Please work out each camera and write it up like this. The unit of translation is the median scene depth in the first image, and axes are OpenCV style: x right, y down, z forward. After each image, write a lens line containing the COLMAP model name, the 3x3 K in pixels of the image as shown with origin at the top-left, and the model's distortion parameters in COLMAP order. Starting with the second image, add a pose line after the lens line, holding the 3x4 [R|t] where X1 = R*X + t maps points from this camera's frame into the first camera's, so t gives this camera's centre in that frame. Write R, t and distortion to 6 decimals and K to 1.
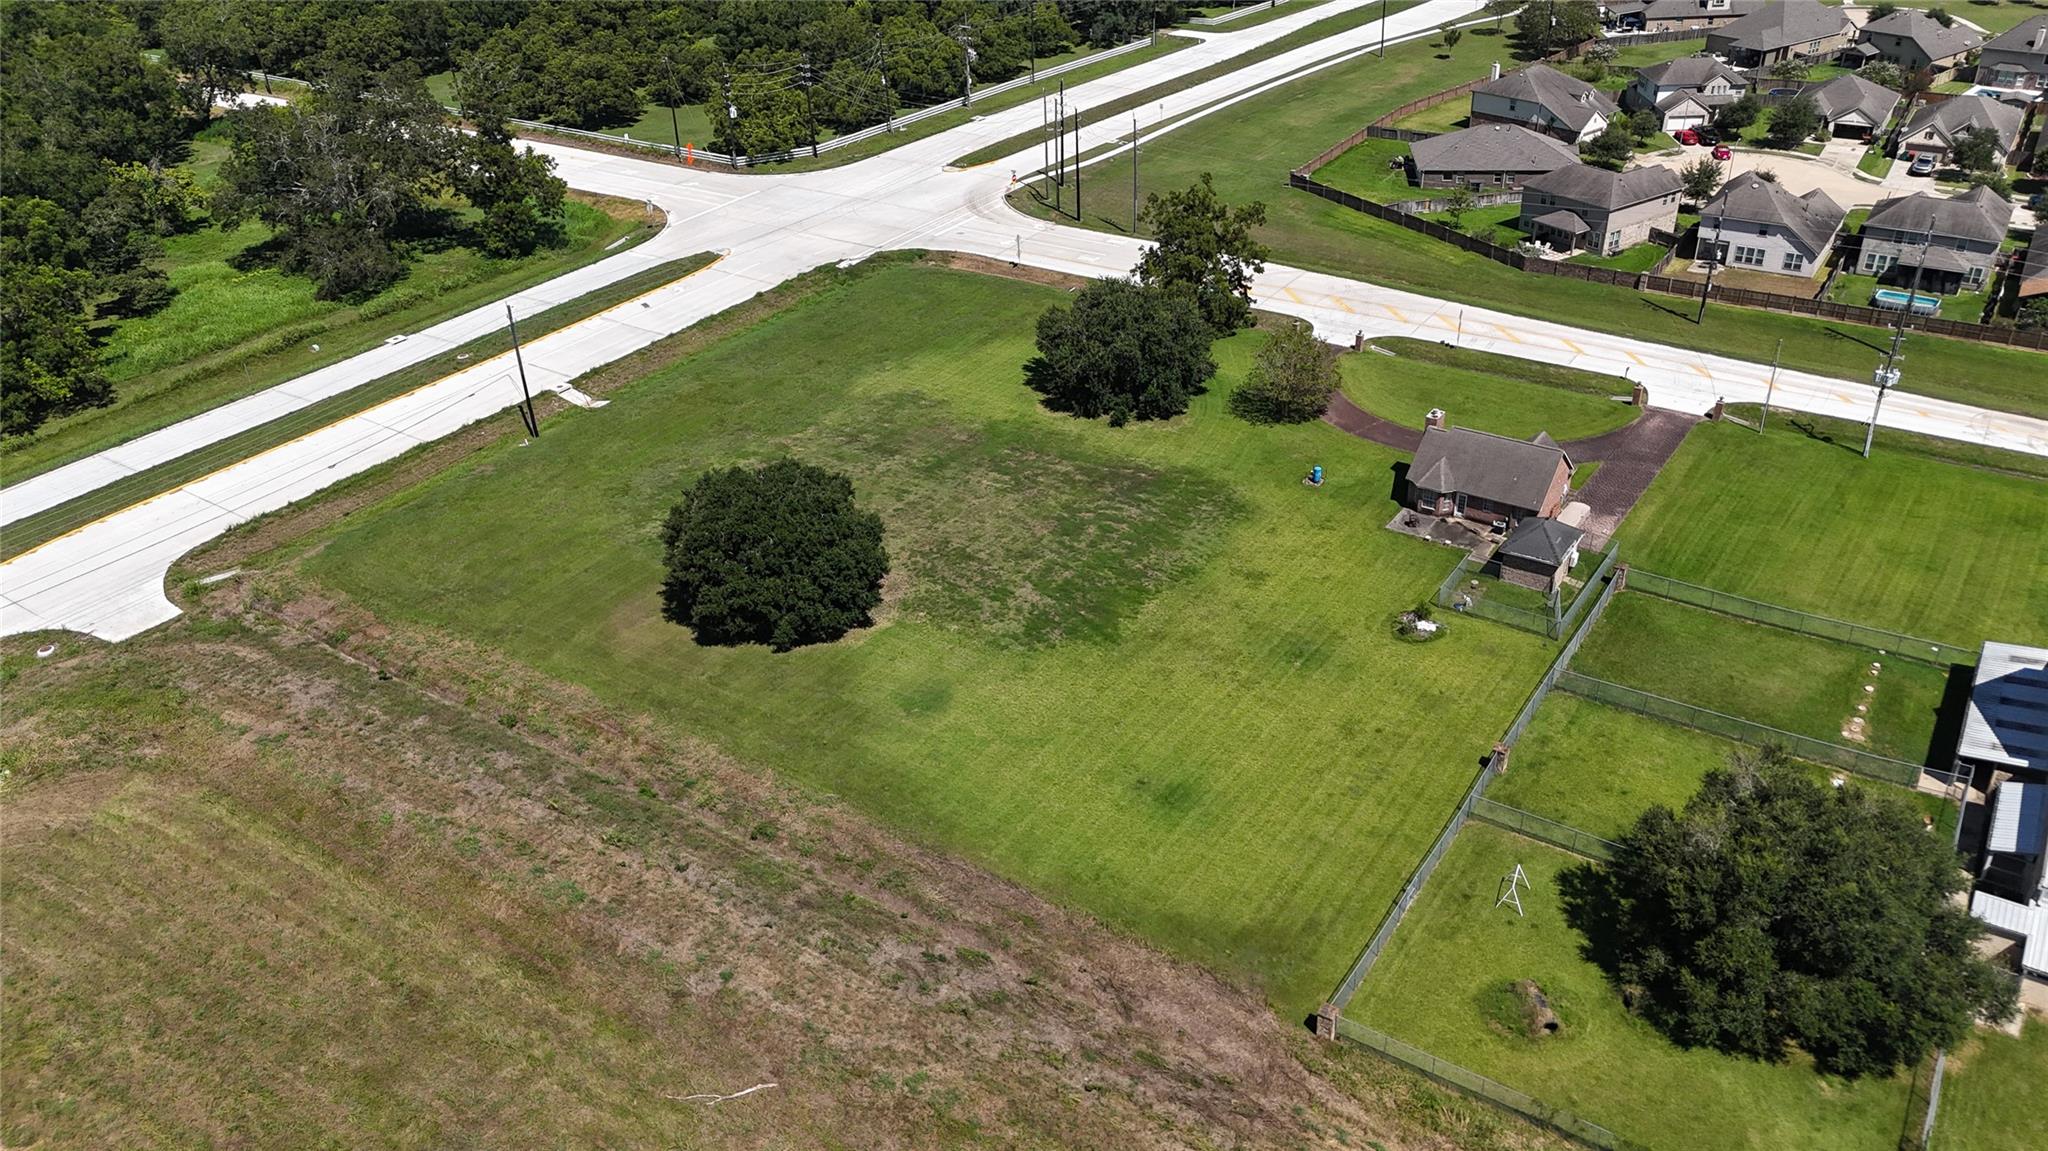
lens RADIAL K [[1509.7, 0, 1030.6], [0, 1509.7, 568.7], [0, 0, 1]] dist [0.065506, -0.064147]
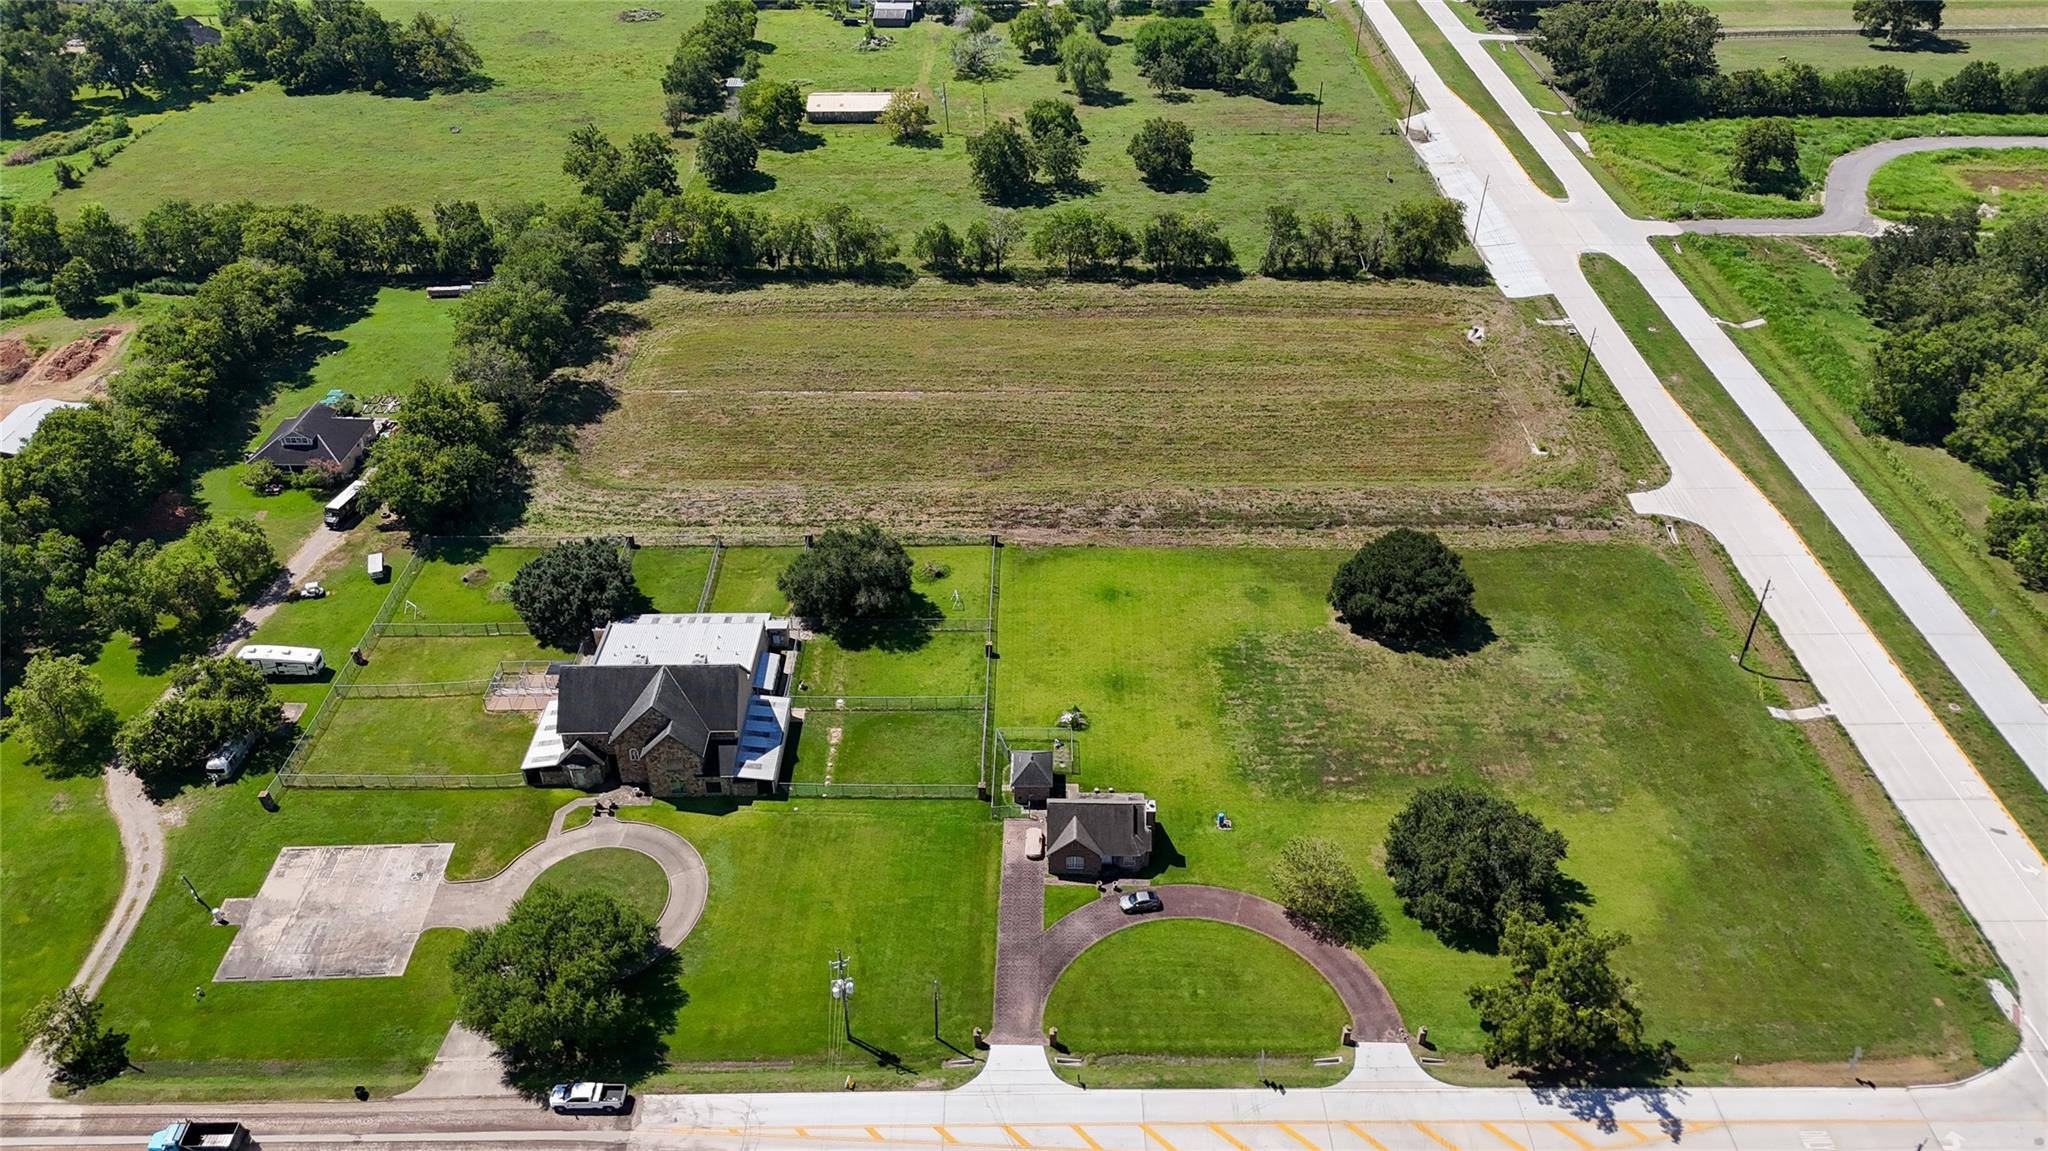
lens RADIAL K [[1509.7, 0, 1030.6], [0, 1509.7, 568.7], [0, 0, 1]] dist [0.065506, -0.064147]
pose [[-0.831619, 0.342373, -0.437254, 0.639864], [-0.254714, 0.464500, 0.848151, -0.950240], [0.493488, 0.816713, -0.299080, 0.895057]]
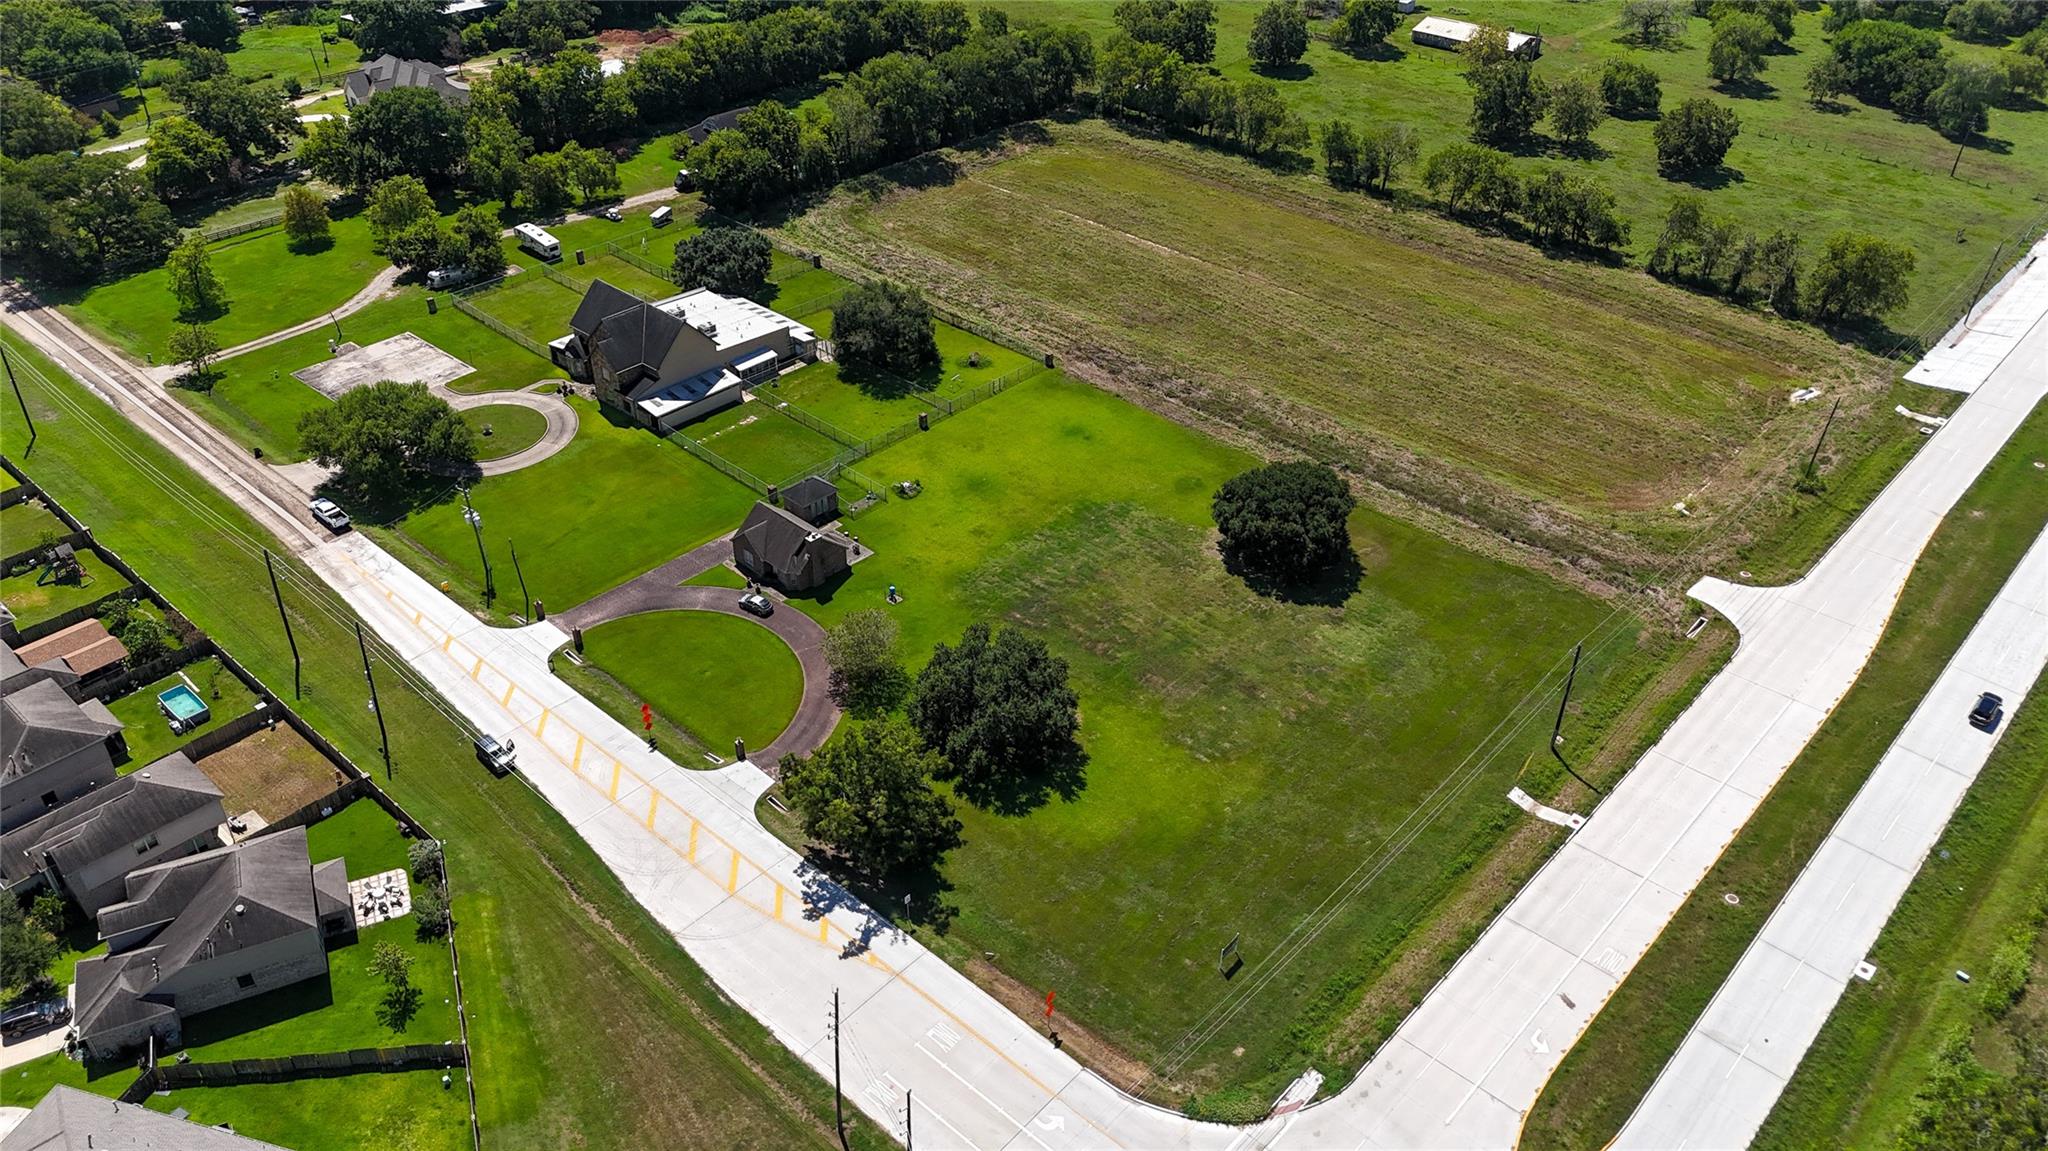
lens RADIAL K [[1515.3, 0, 1027.4], [0, 1515.3, 576.9], [0, 0, 1]] dist [0.053475, -0.061921]
pose [[-0.988491, -0.070719, 0.133733, -0.082553], [0.091877, 0.421658, 0.902088, -0.993772], [-0.120185, 0.903993, -0.410307, 1.202741]]
